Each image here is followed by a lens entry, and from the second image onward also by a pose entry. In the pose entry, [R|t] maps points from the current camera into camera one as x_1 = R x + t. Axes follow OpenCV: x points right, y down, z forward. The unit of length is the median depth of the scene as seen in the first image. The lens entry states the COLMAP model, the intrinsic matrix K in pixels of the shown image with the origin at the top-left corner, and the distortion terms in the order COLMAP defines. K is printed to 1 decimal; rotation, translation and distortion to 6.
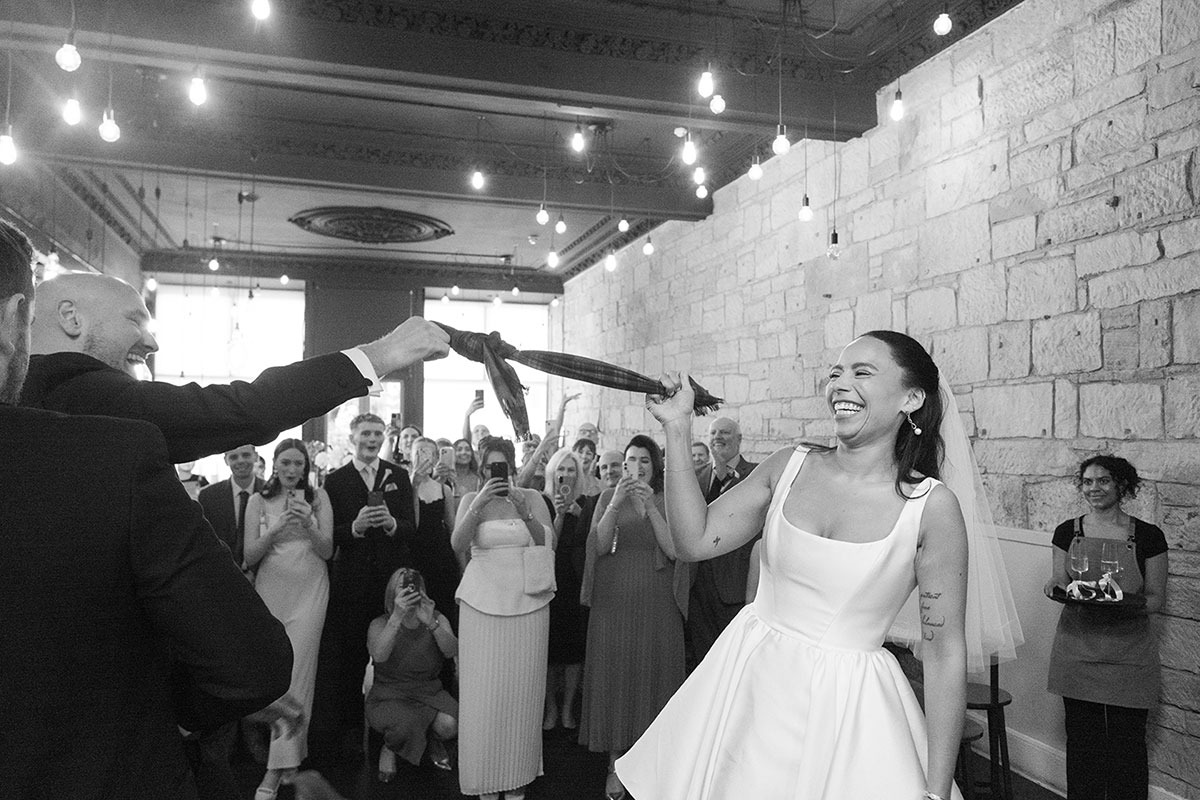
lens RADIAL K [[918.2, 0, 600.0], [0, 918.2, 400.0], [0, 0, 1]] dist [-0.030575, 0.000761]
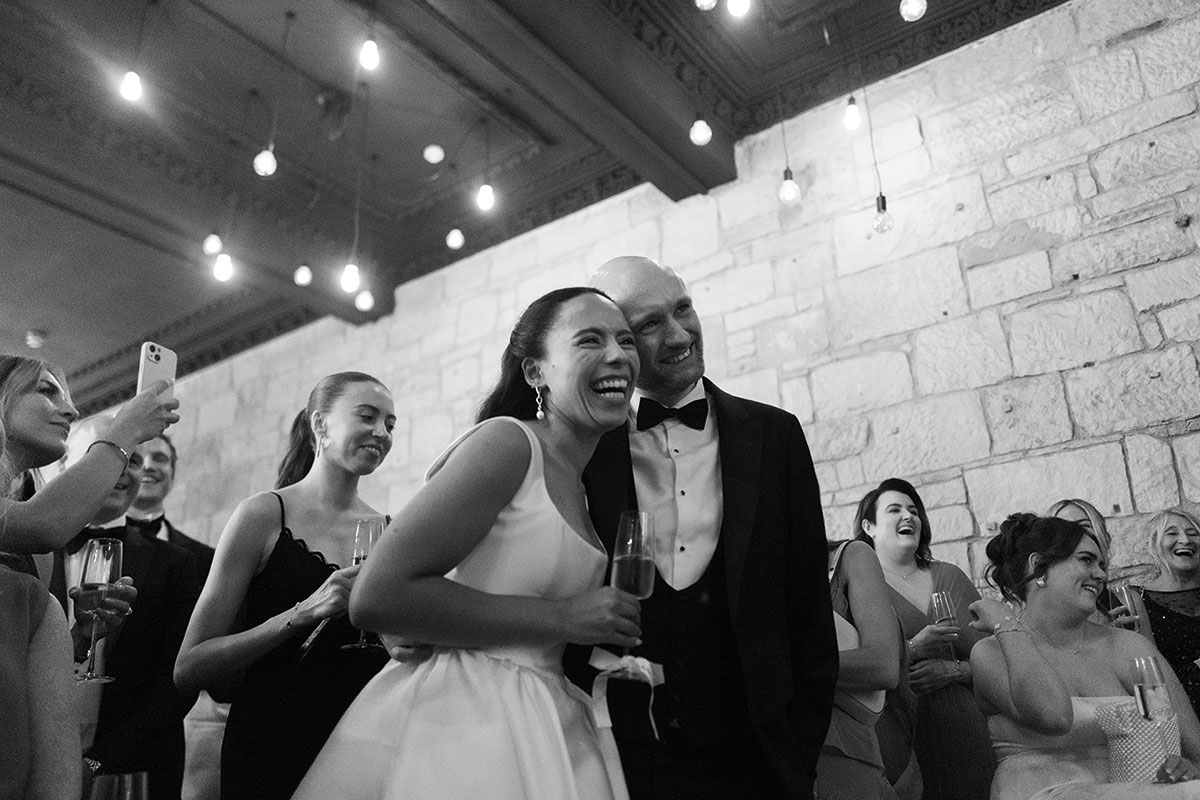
lens RADIAL K [[918.2, 0, 600.0], [0, 918.2, 400.0], [0, 0, 1]] dist [-0.030575, 0.000761]
pose [[0.795465, 0.194833, 0.573826, -0.257212], [0.005737, 0.944444, -0.328622, 0.173724], [-0.605973, 0.264699, 0.750154, 0.617003]]
